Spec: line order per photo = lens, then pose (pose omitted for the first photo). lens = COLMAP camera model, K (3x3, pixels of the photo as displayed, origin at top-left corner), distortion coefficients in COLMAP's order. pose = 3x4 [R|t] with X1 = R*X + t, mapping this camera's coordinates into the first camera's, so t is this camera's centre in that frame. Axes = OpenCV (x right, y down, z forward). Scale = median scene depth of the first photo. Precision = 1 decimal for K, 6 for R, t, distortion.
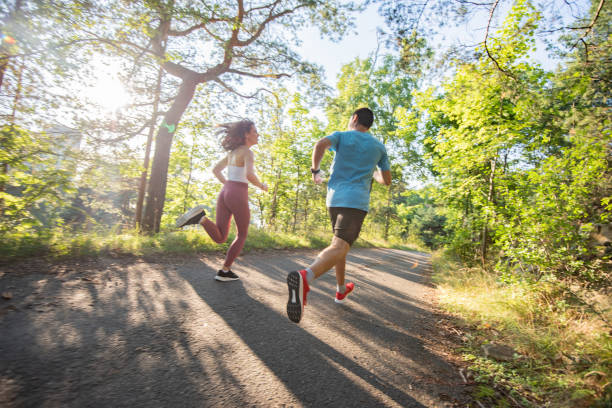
lens RADIAL K [[282.1, 0, 306.0], [0, 282.1, 204.0], [0, 0, 1]] dist [-0.020389, -0.009229]
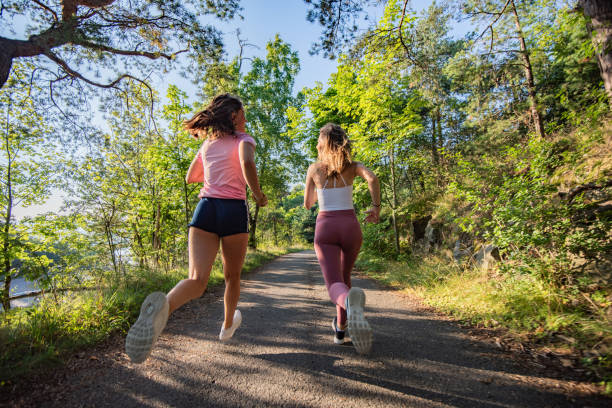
lens RADIAL K [[282.1, 0, 306.0], [0, 282.1, 204.0], [0, 0, 1]] dist [-0.020389, -0.009229]
pose [[0.891363, -0.141526, 0.430631, -0.090500], [0.154891, 0.987923, 0.004069, -0.015708], [-0.426006, 0.063074, 0.902519, 0.172063]]
